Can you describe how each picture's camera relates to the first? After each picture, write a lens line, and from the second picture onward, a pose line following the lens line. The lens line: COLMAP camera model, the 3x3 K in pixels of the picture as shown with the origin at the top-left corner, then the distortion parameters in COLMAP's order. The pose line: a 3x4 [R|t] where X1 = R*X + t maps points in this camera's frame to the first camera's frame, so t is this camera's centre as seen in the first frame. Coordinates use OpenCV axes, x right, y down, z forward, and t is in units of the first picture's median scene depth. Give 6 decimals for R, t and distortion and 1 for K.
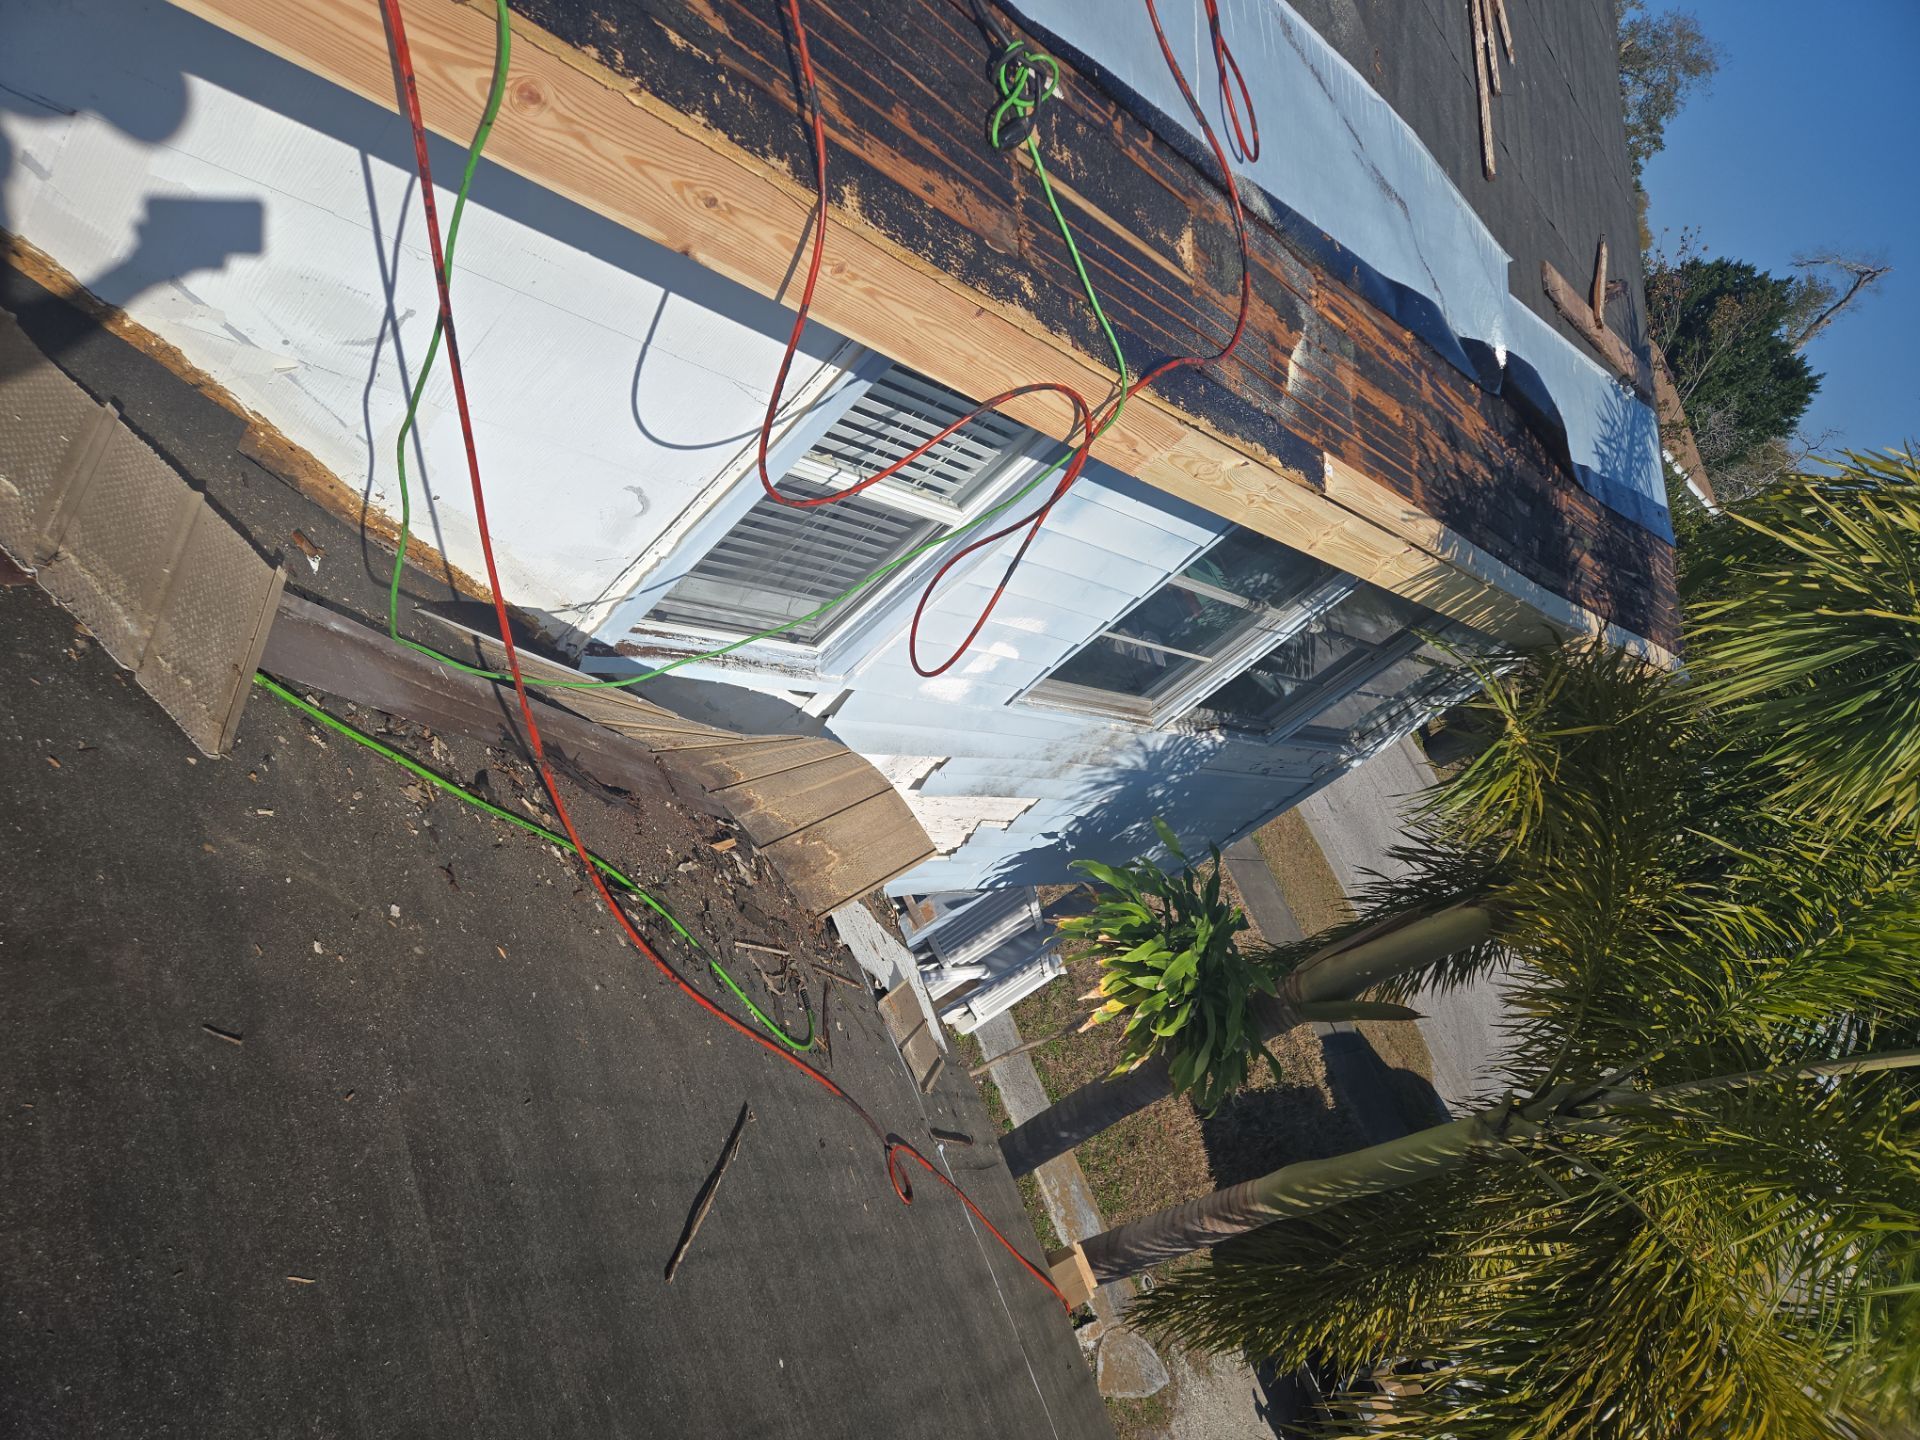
lens RADIAL K [[1464.3, 0, 960.0], [0, 1464.3, 720.0], [0, 0, 1]] dist [0.194348, -0.175597]
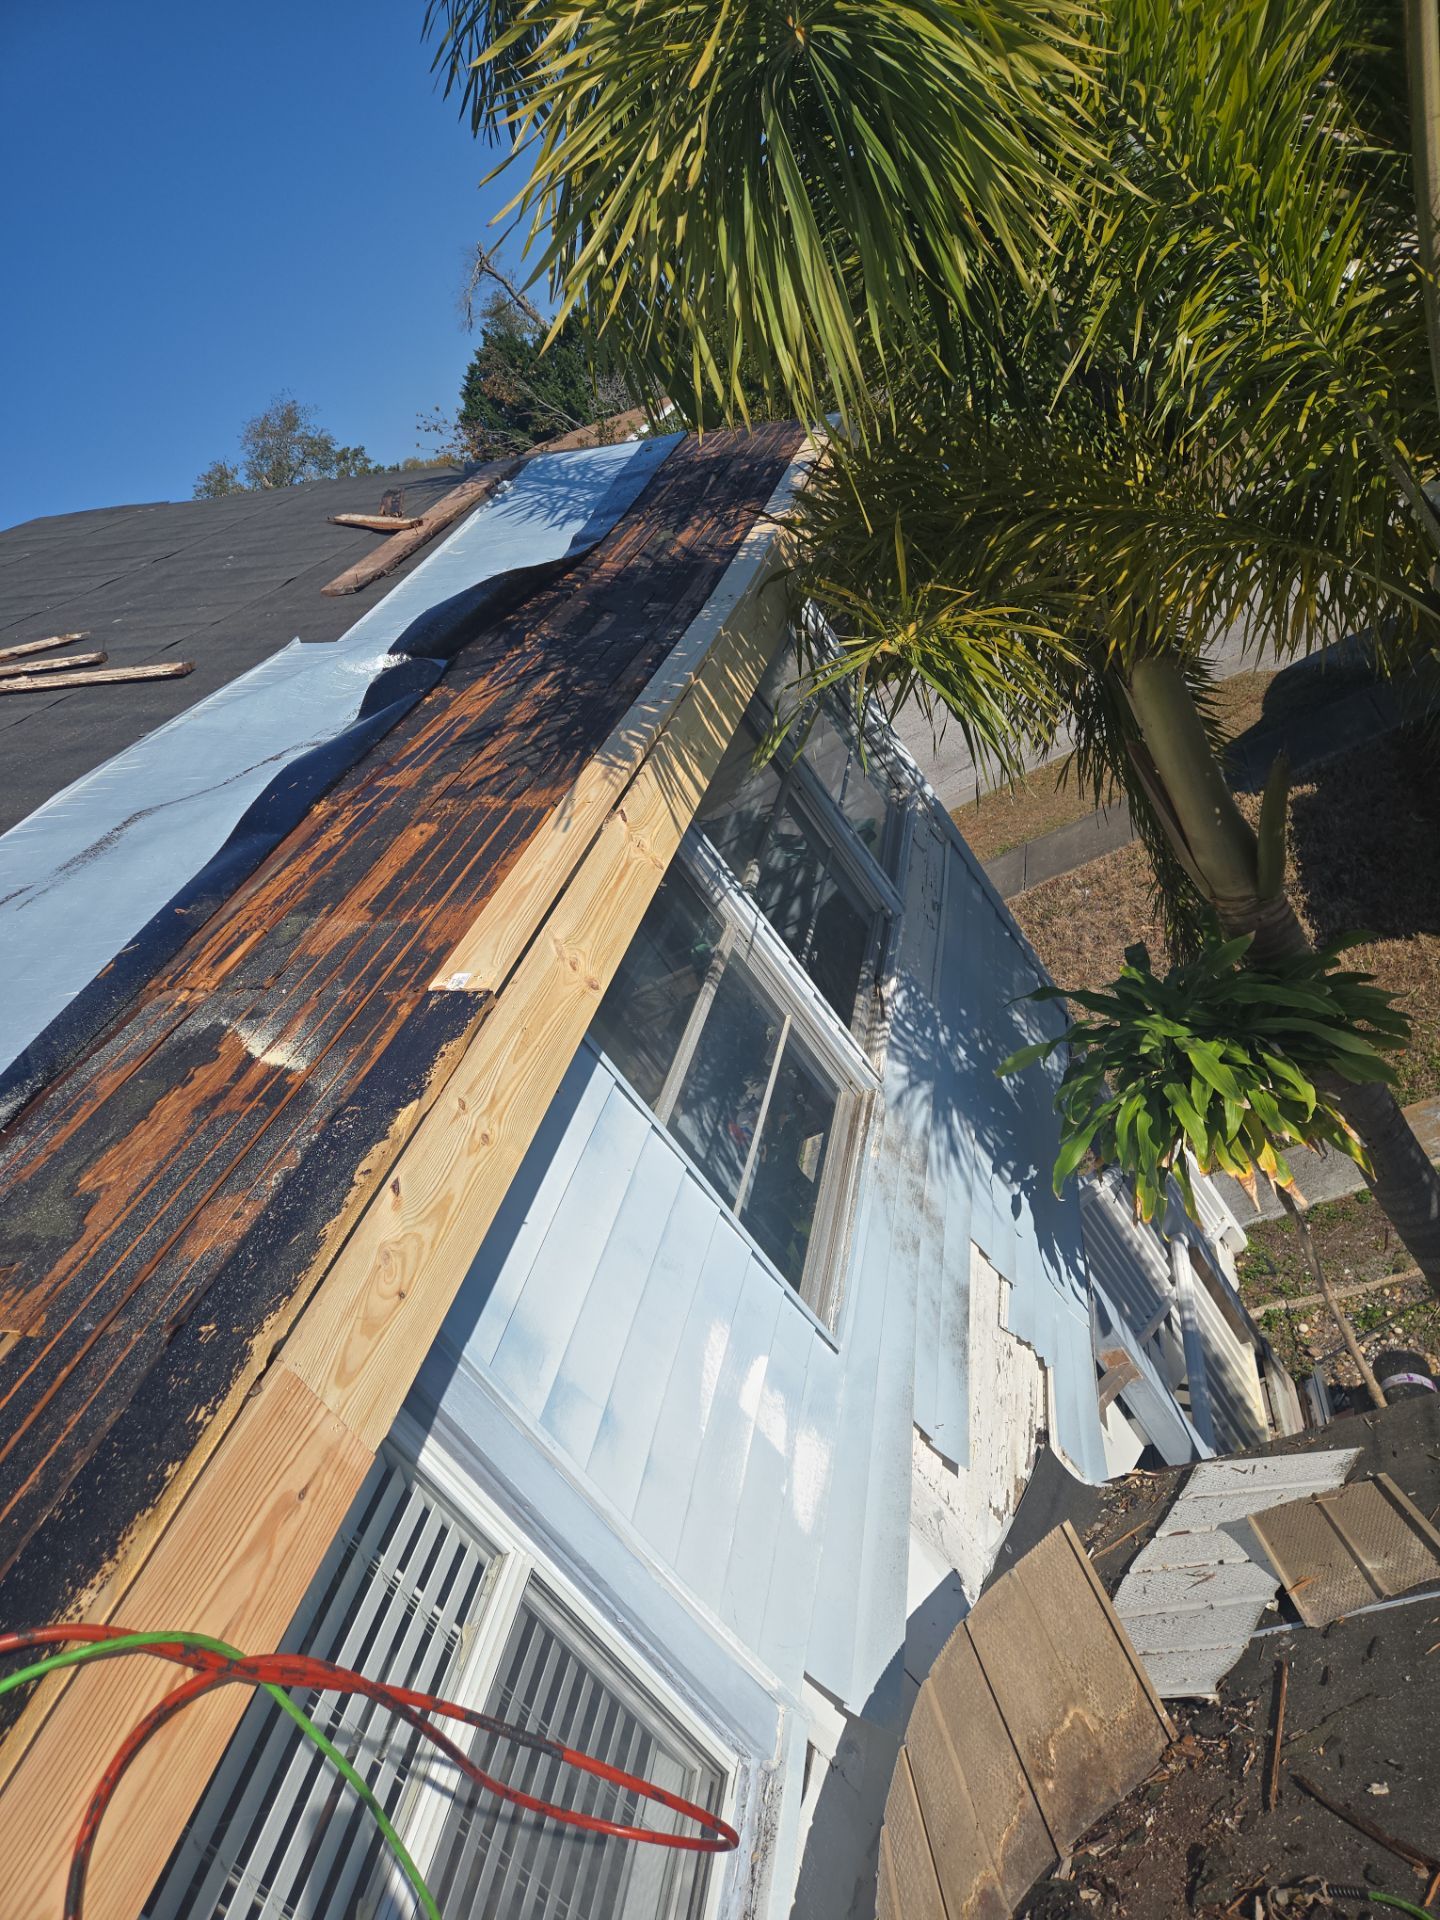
lens RADIAL K [[1319.1, 0, 720.0], [0, 1319.1, 960.0], [0, 0, 1]] dist [0.113043, -0.133341]
pose [[0.039193, -0.997516, 0.058534, 0.153679], [0.993310, 0.032525, -0.110807, -0.001838], [0.108628, 0.062485, 0.992117, 0.319289]]
